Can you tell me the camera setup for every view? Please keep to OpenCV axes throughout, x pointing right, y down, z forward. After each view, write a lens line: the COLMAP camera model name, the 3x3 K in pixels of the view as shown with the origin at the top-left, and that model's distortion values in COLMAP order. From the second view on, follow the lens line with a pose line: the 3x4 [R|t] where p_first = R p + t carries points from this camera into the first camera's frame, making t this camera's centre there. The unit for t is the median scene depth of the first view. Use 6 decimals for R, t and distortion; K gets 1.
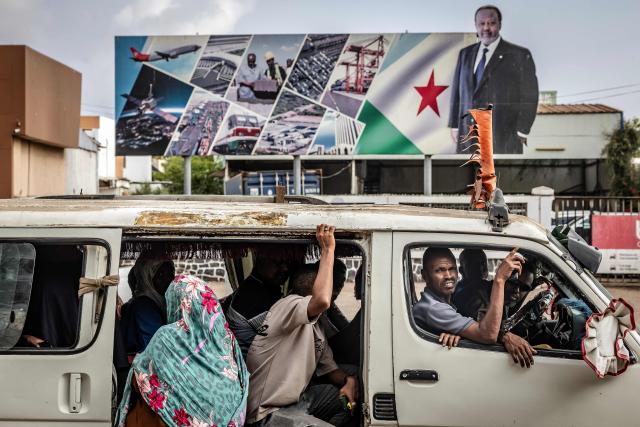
lens RADIAL K [[3644.7, 0, 320.0], [0, 3644.7, 213.5], [0, 0, 1]] dist [0.165903, 6.097576]
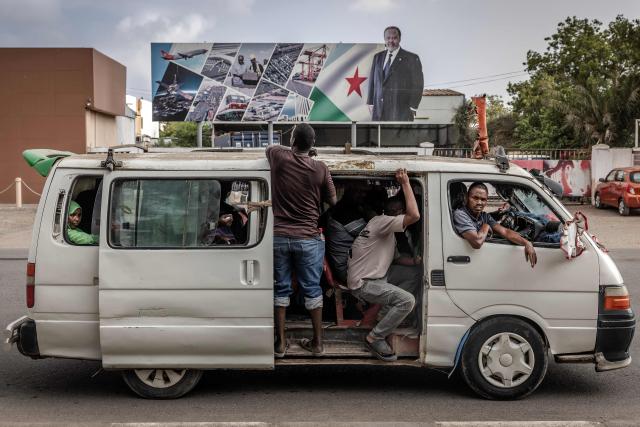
lens RADIAL K [[3644.7, 0, 320.0], [0, 3644.7, 213.5], [0, 0, 1]] dist [0.165903, 6.097576]
pose [[0.943641, -0.005953, 0.330917, -0.499768], [-0.001490, 0.999752, 0.022234, -0.011365], [-0.330968, -0.021474, 0.943398, -0.469240]]
